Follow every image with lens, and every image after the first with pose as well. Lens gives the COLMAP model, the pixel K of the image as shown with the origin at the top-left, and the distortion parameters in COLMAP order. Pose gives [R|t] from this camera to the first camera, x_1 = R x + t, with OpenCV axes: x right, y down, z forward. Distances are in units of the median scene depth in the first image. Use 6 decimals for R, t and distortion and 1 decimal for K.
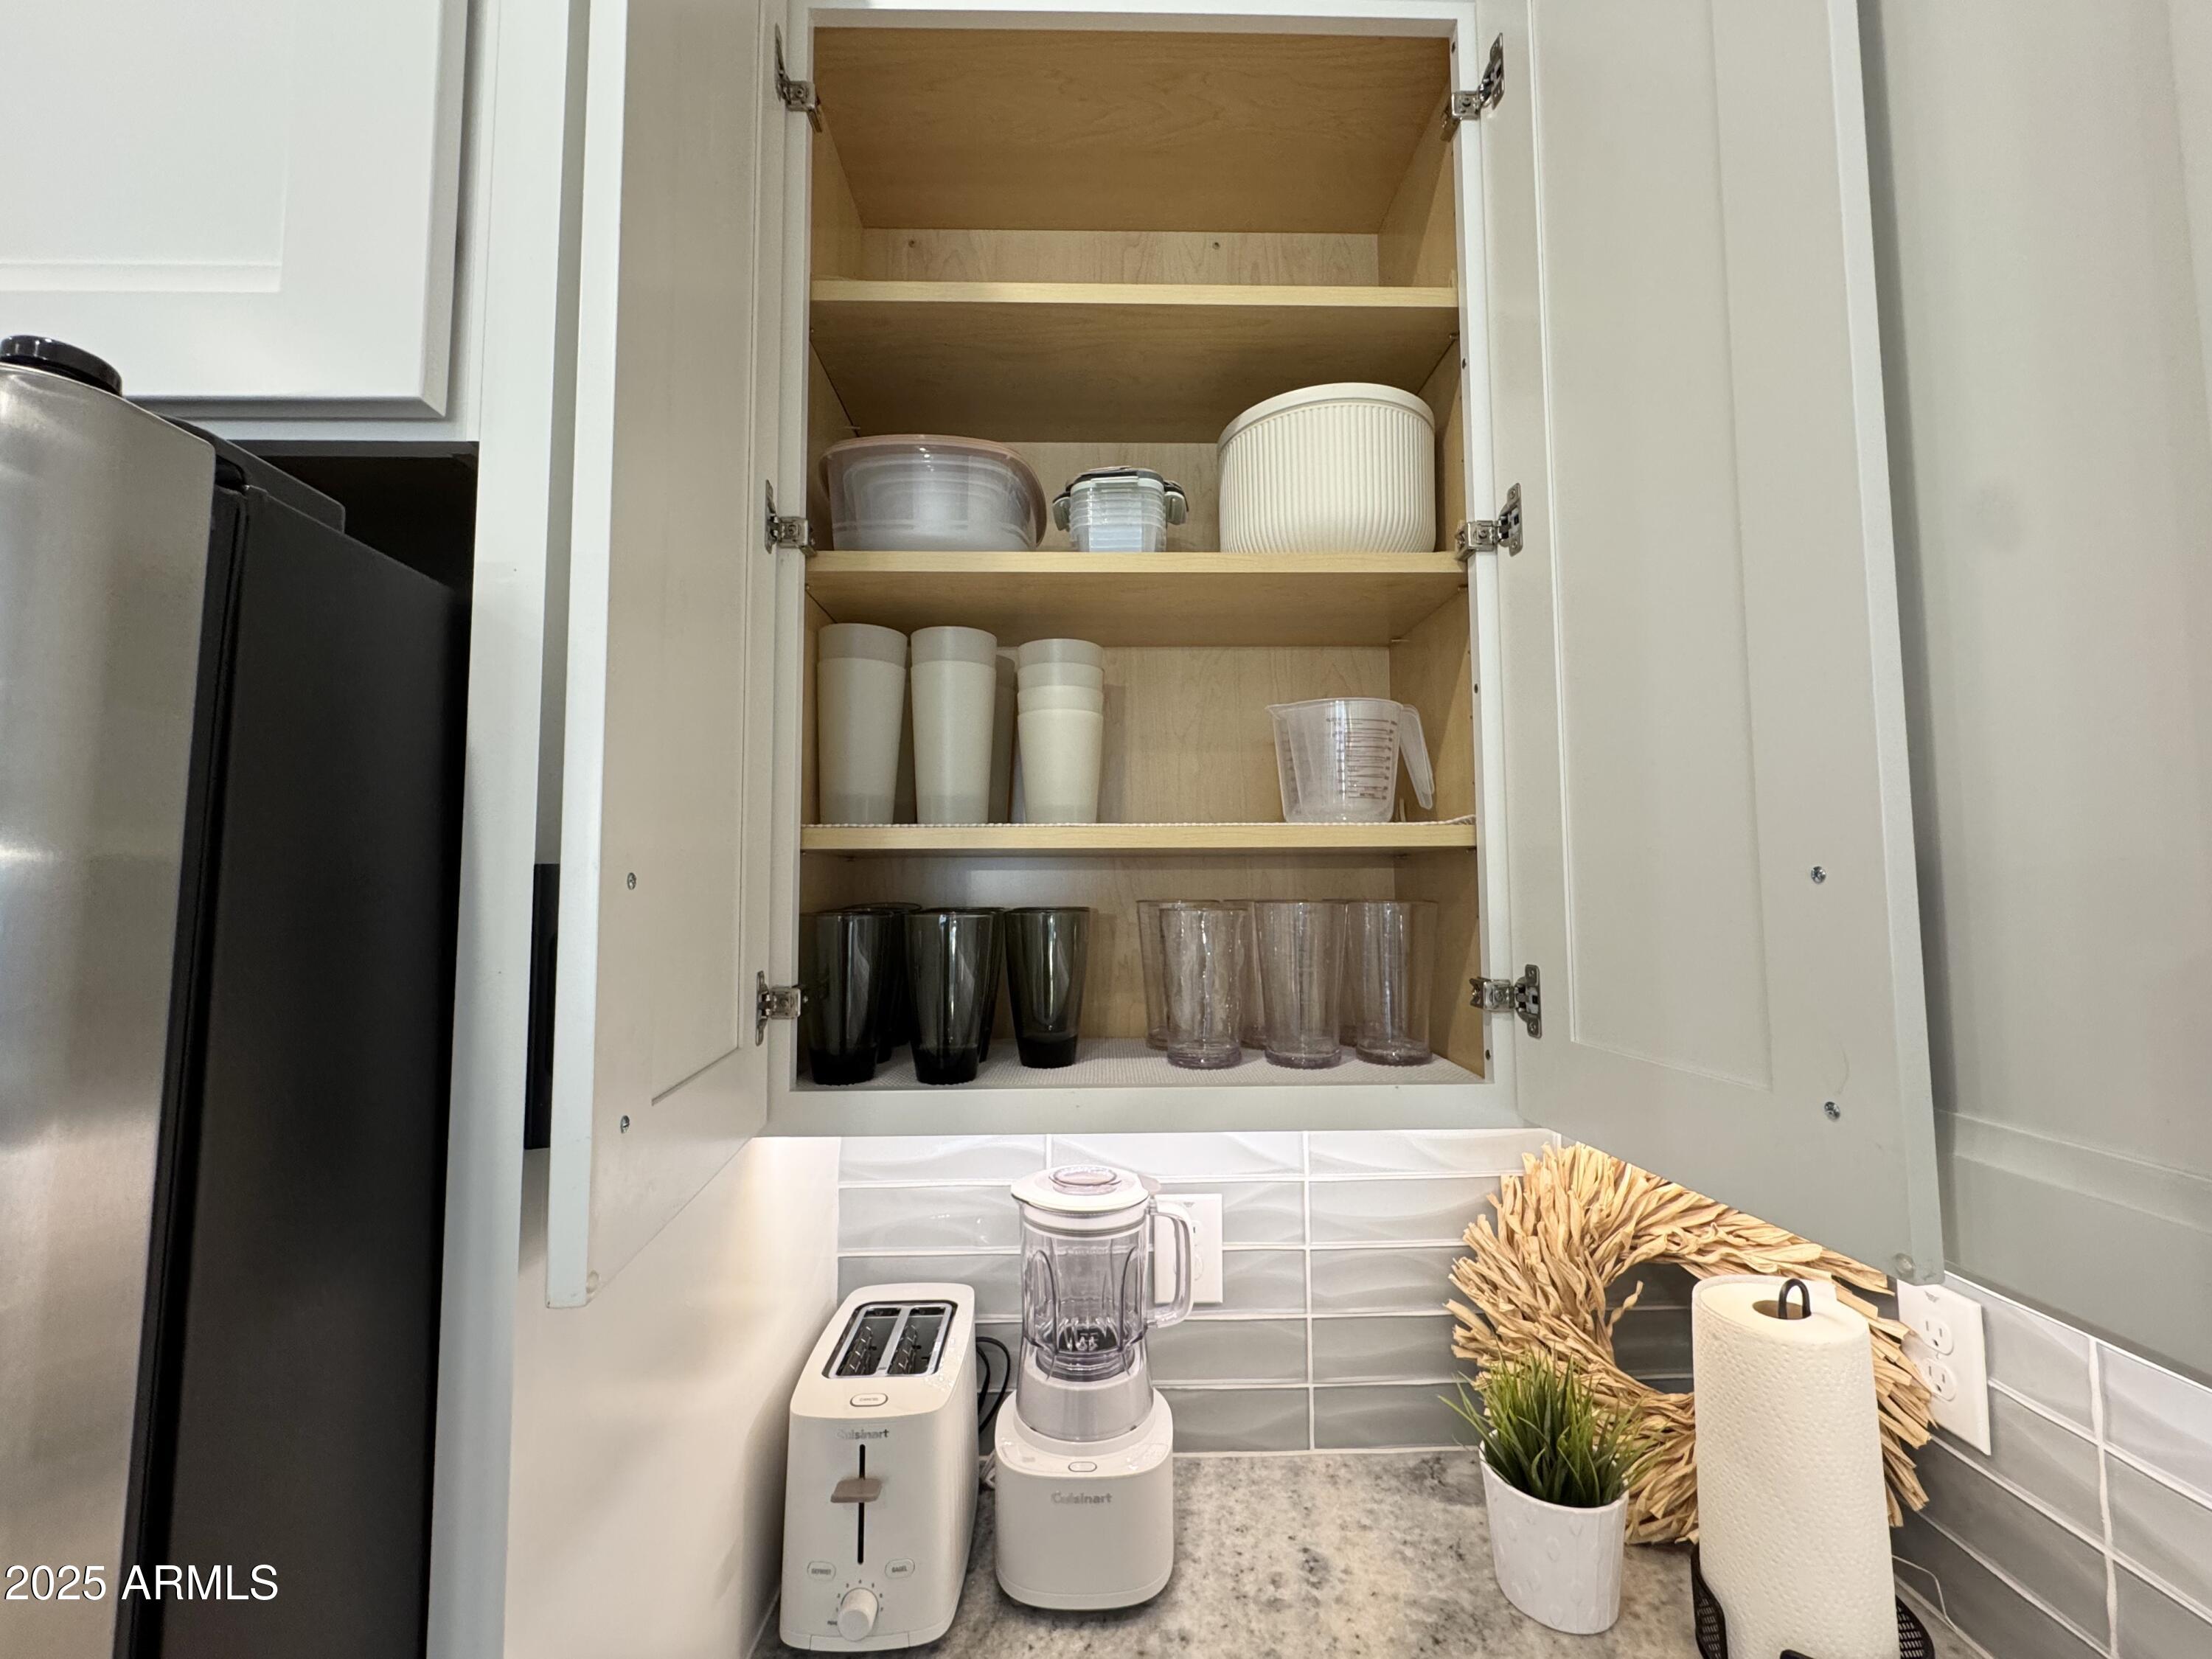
lens RADIAL K [[883.0, 0, 1104.3], [0, 883.0, 833.1], [0, 0, 1]] dist [-0.002284, 0.000449]
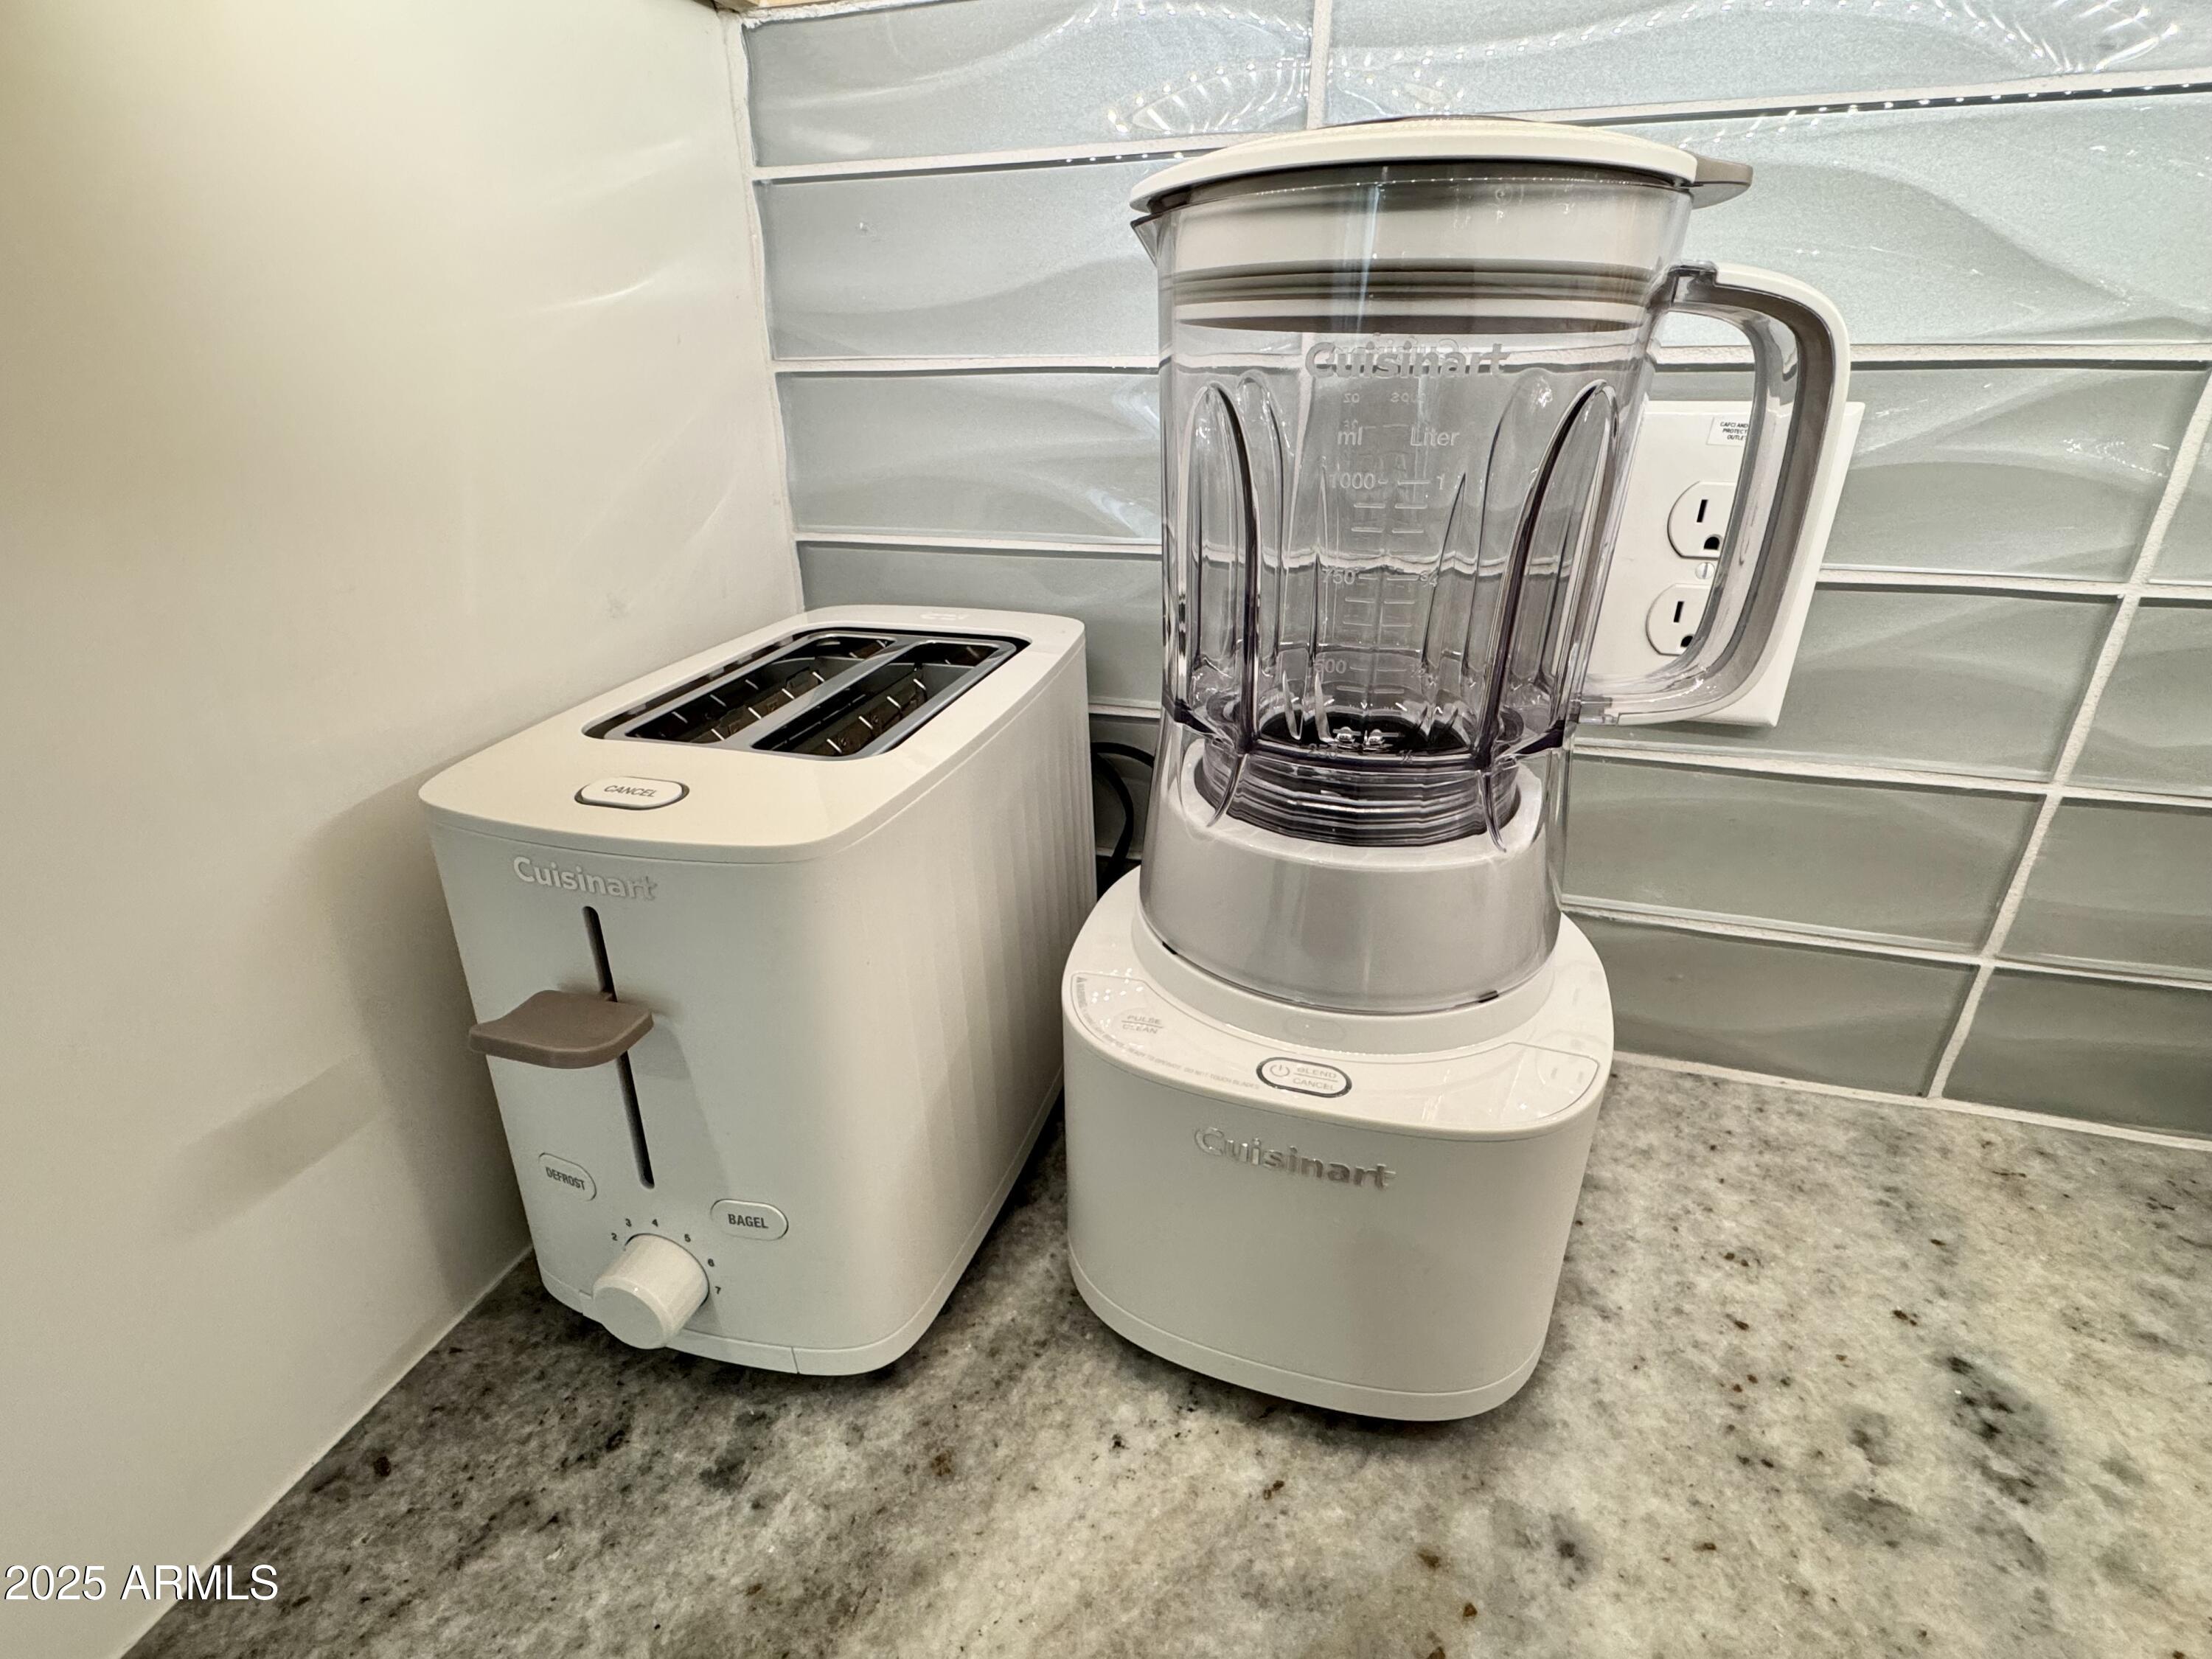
lens RADIAL K [[1026.6, 0, 1110.0], [0, 1026.6, 830.9], [0, 0, 1]] dist [-0.001666, 0.000048]
pose [[0.953689, 0.124954, -0.273612, -0.001610], [0.022233, 0.877861, 0.478399, 0.438420], [0.299972, -0.462327, 0.834428, 0.671265]]
